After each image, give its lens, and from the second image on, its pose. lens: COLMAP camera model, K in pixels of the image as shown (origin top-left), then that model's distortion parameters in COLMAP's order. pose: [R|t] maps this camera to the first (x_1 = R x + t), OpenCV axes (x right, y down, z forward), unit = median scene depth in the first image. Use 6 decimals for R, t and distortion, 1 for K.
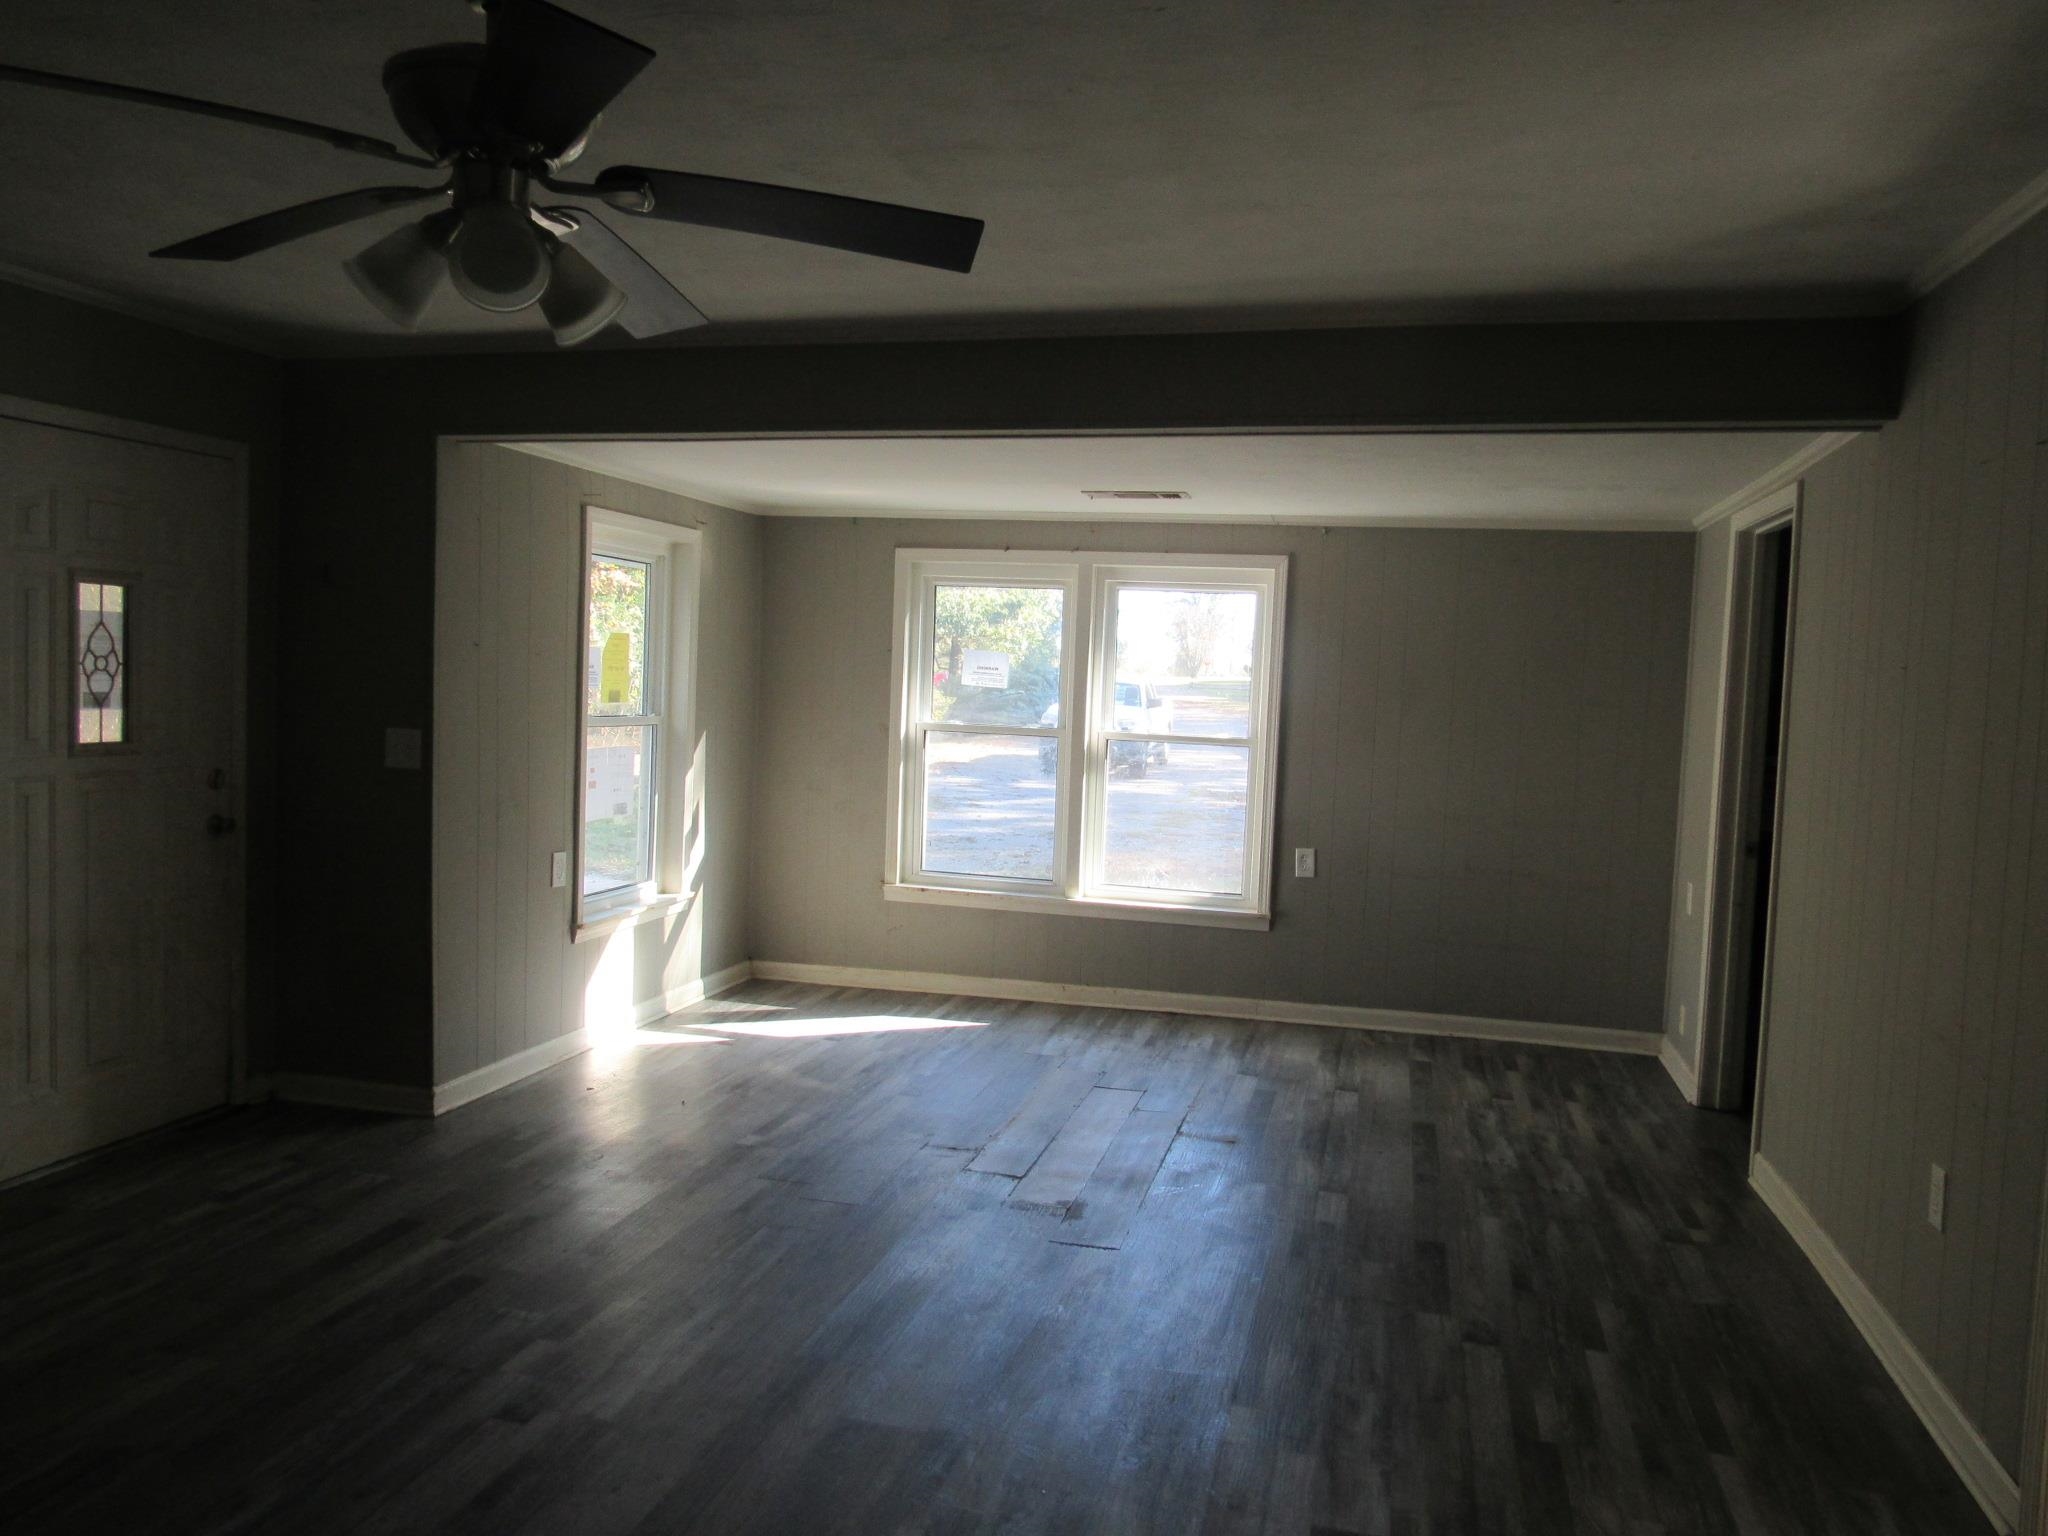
lens RADIAL K [[1537.8, 0, 1024.0], [0, 1537.8, 768.0], [0, 0, 1]] dist [-0.039319, -0.003190]
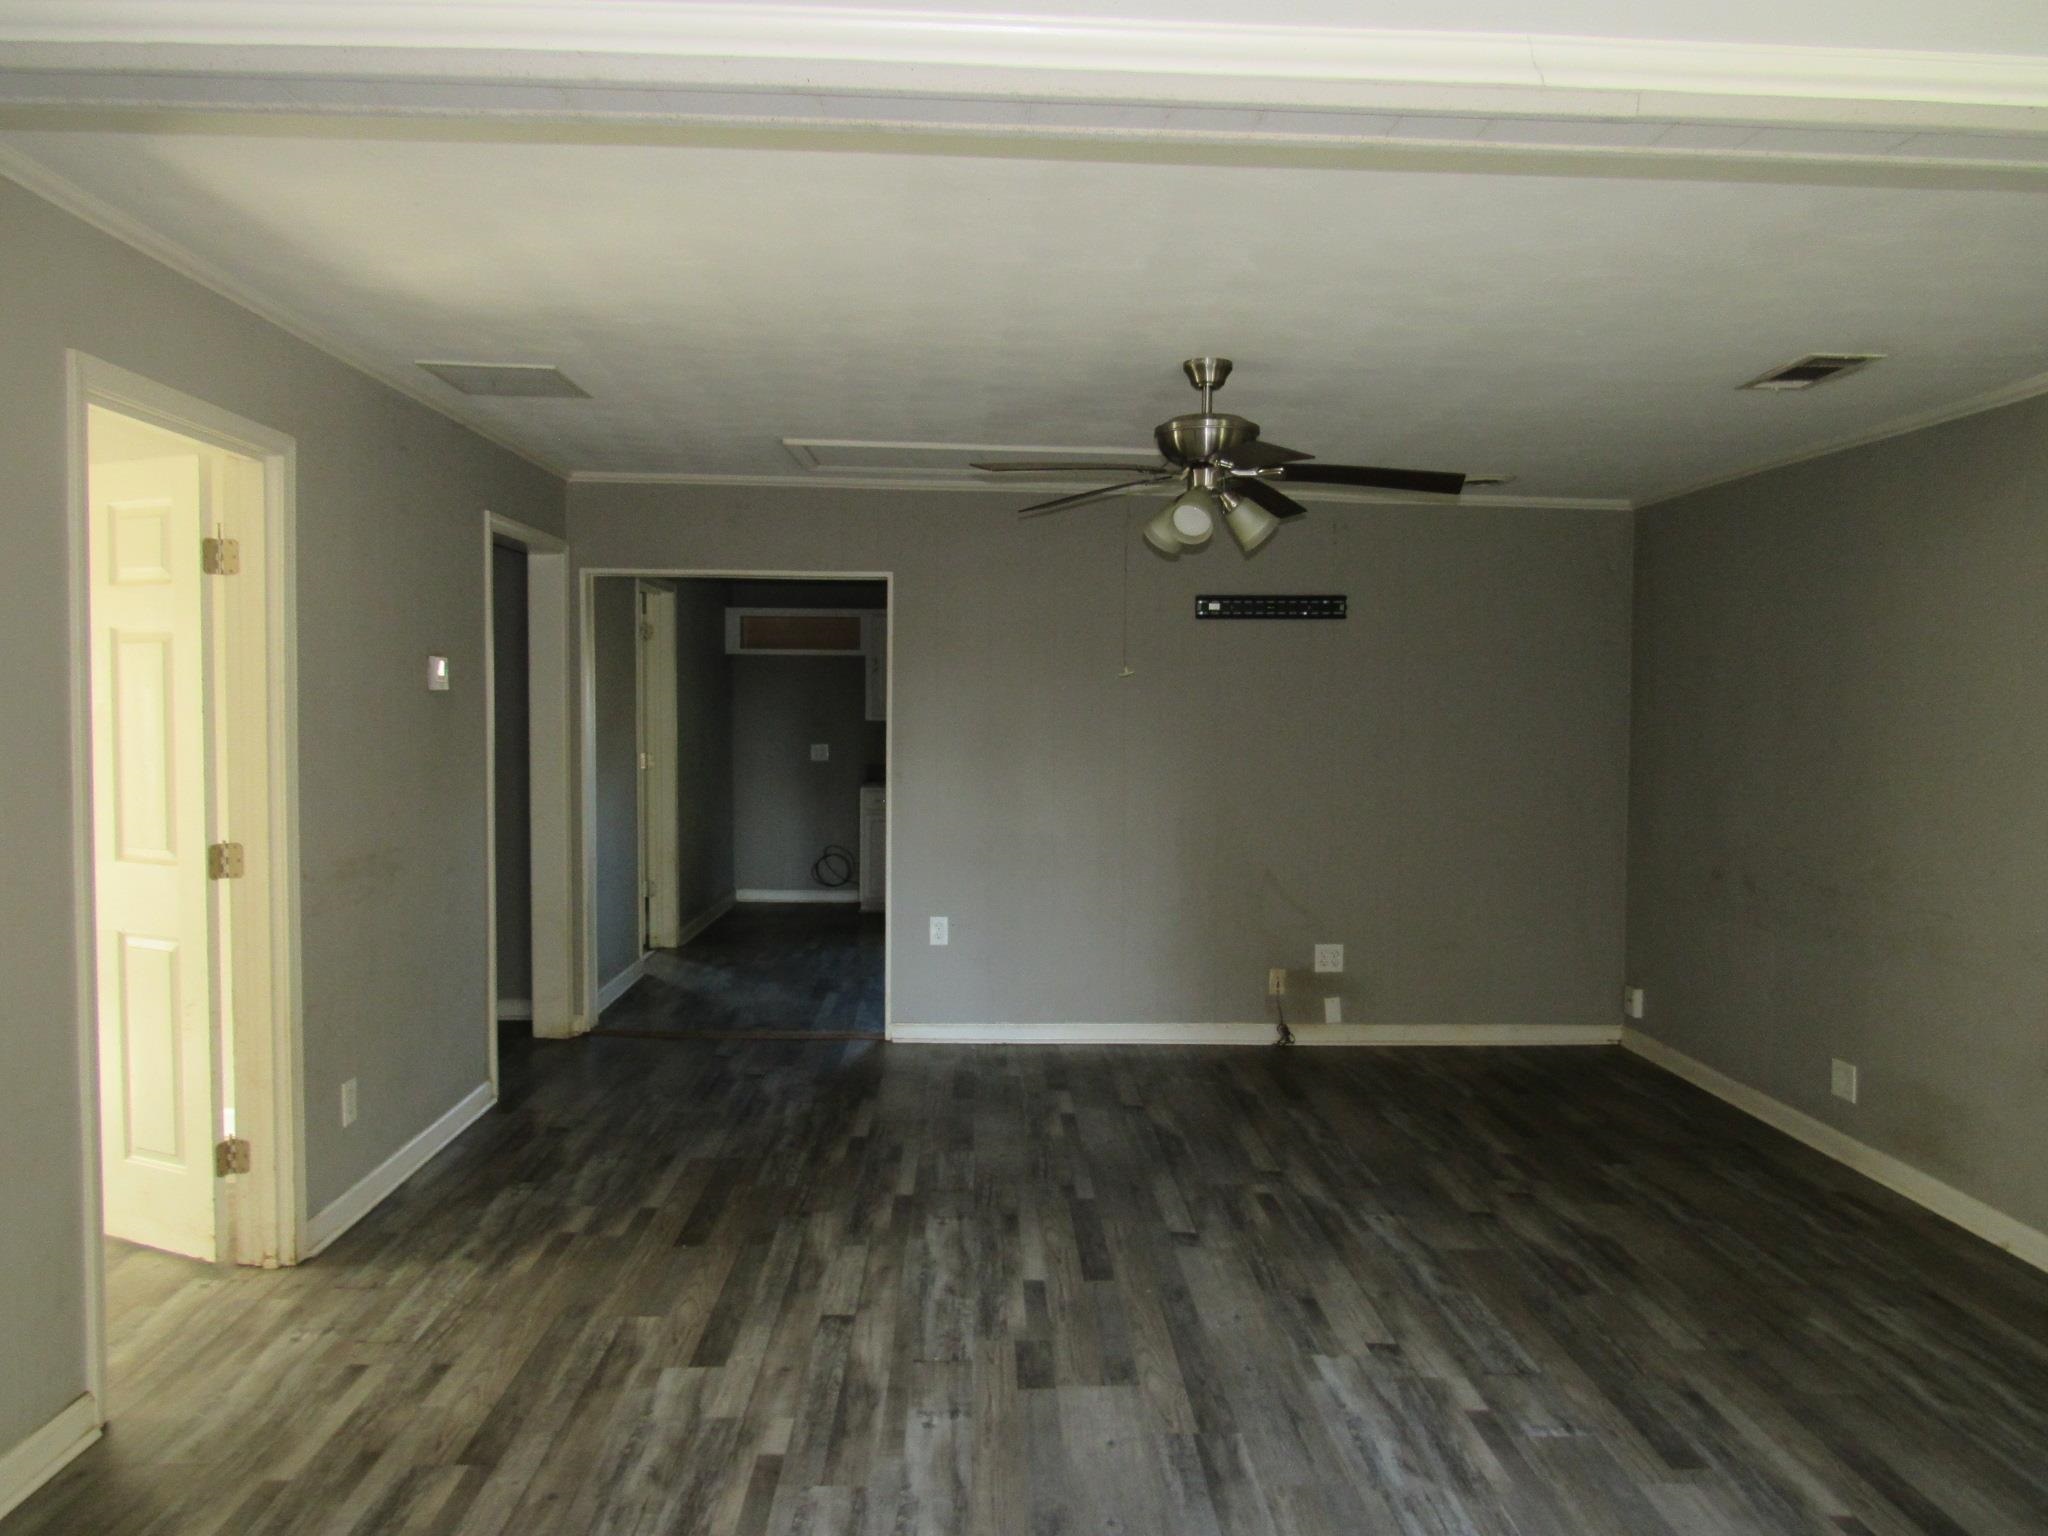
lens RADIAL K [[1537.8, 0, 1024.0], [0, 1537.8, 768.0], [0, 0, 1]] dist [-0.039319, -0.003190]
pose [[-0.962601, -0.036200, -0.268493, 0.167224], [-0.062968, 0.993788, 0.091763, -0.073560], [0.263503, 0.105237, -0.958901, 1.212975]]
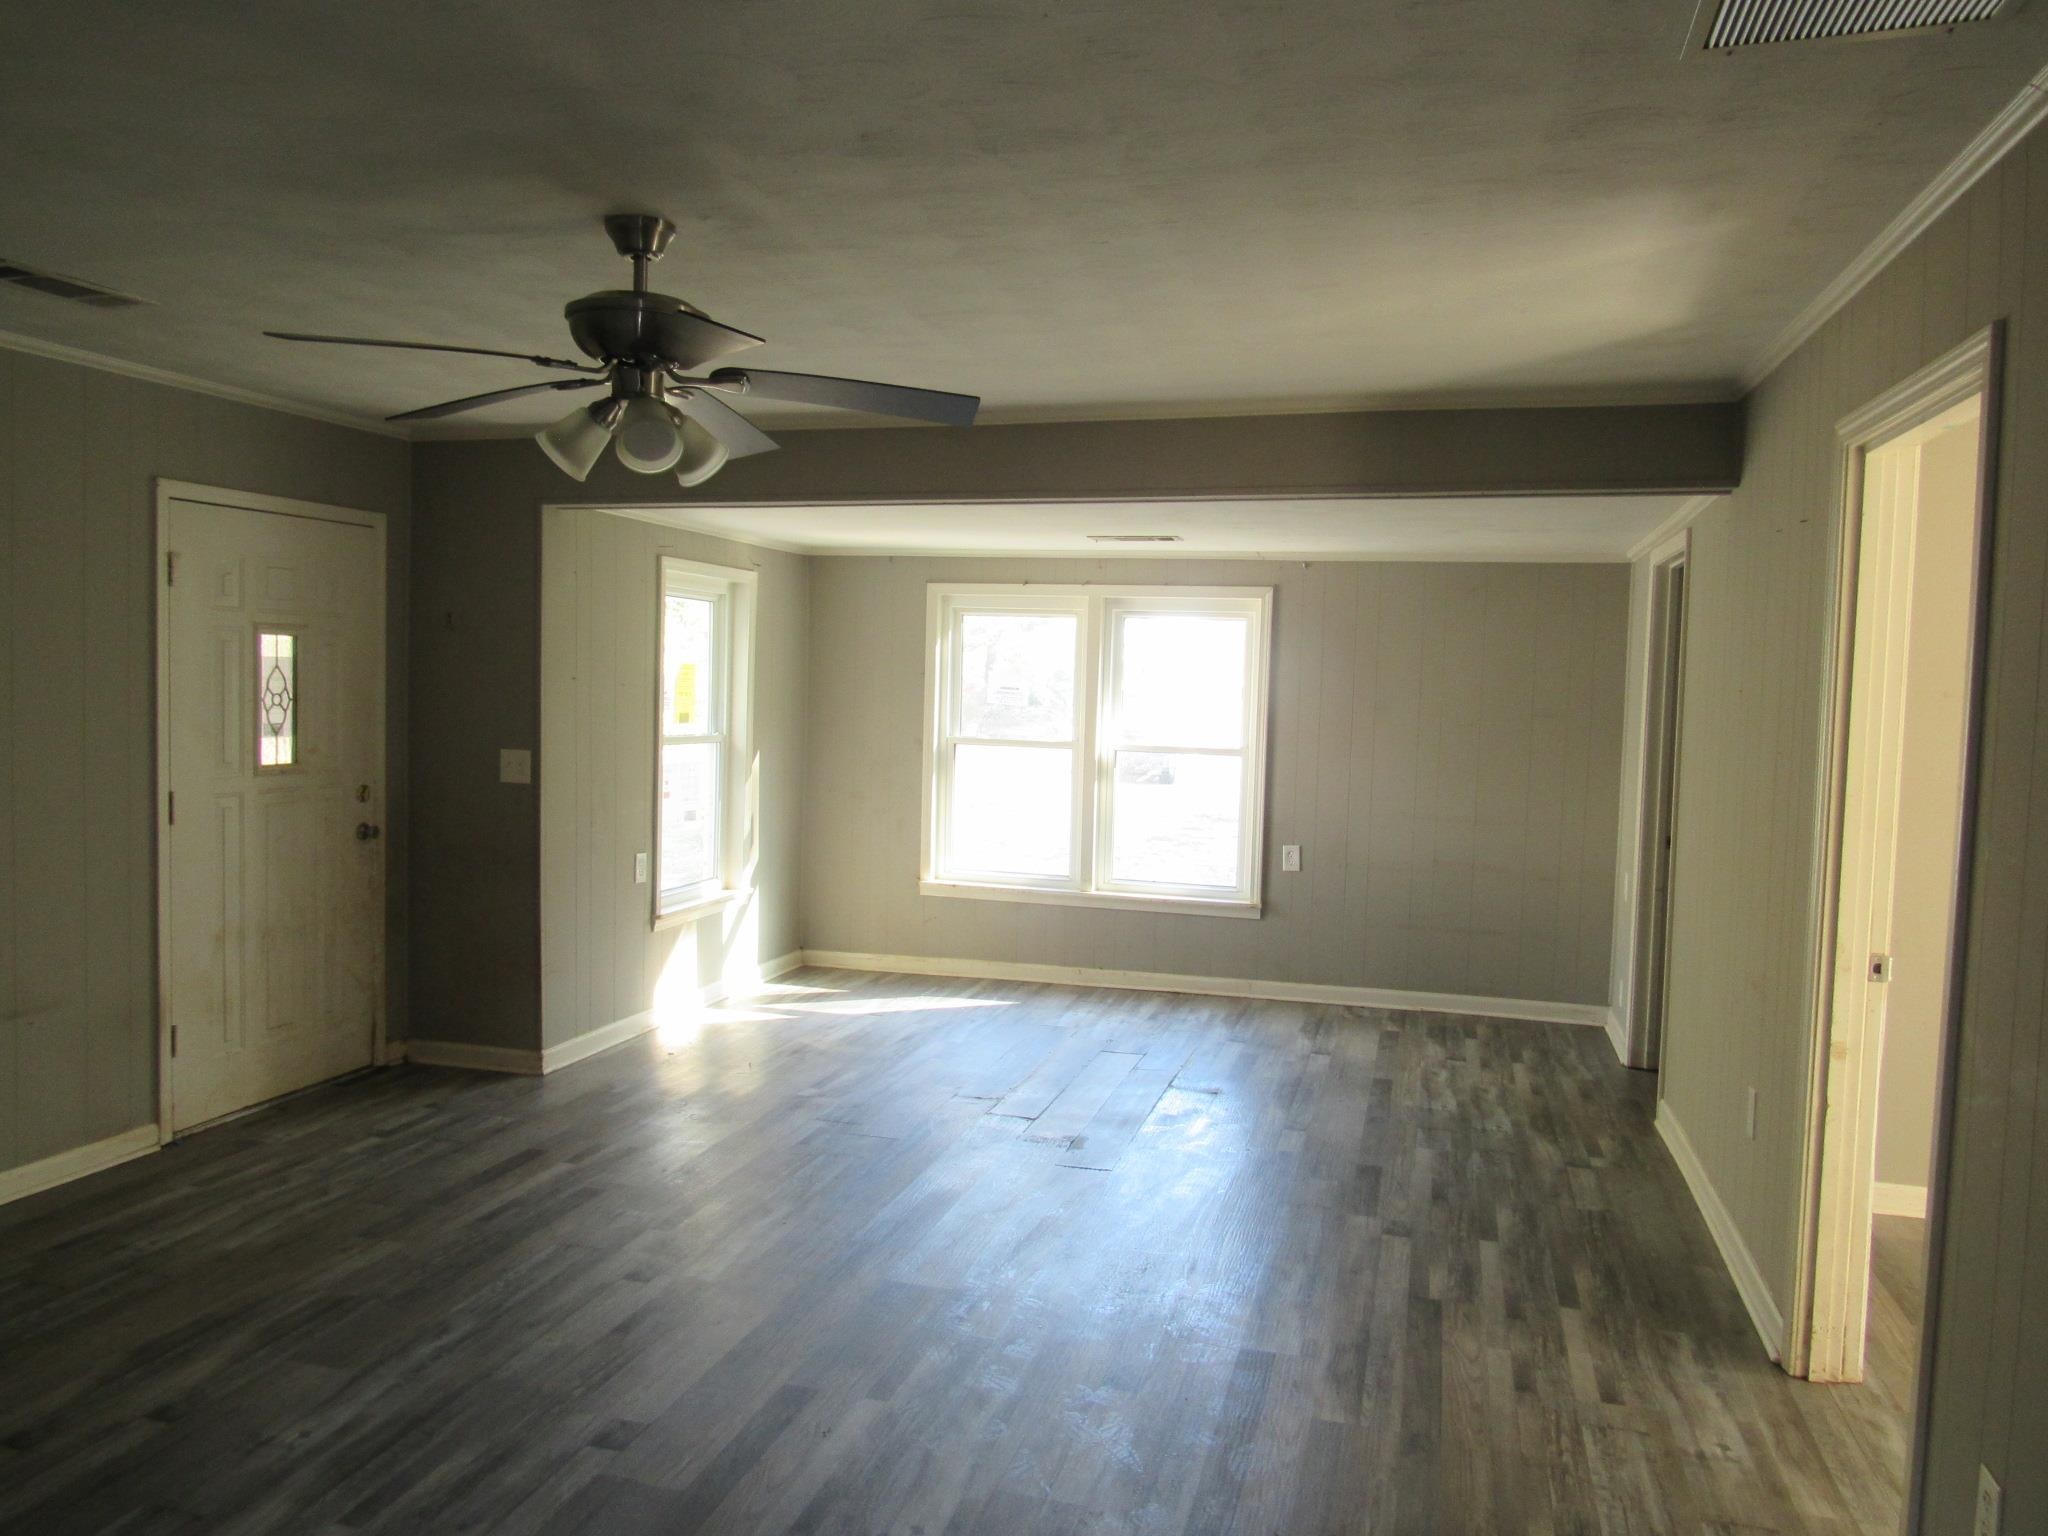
lens RADIAL K [[1537.8, 0, 1024.0], [0, 1537.8, 768.0], [0, 0, 1]] dist [-0.039319, -0.003190]
pose [[0.999660, -0.009570, -0.024260, 0.019978], [0.009478, 0.999948, -0.003886, -0.002978], [0.024296, 0.003655, 0.999698, -0.185878]]
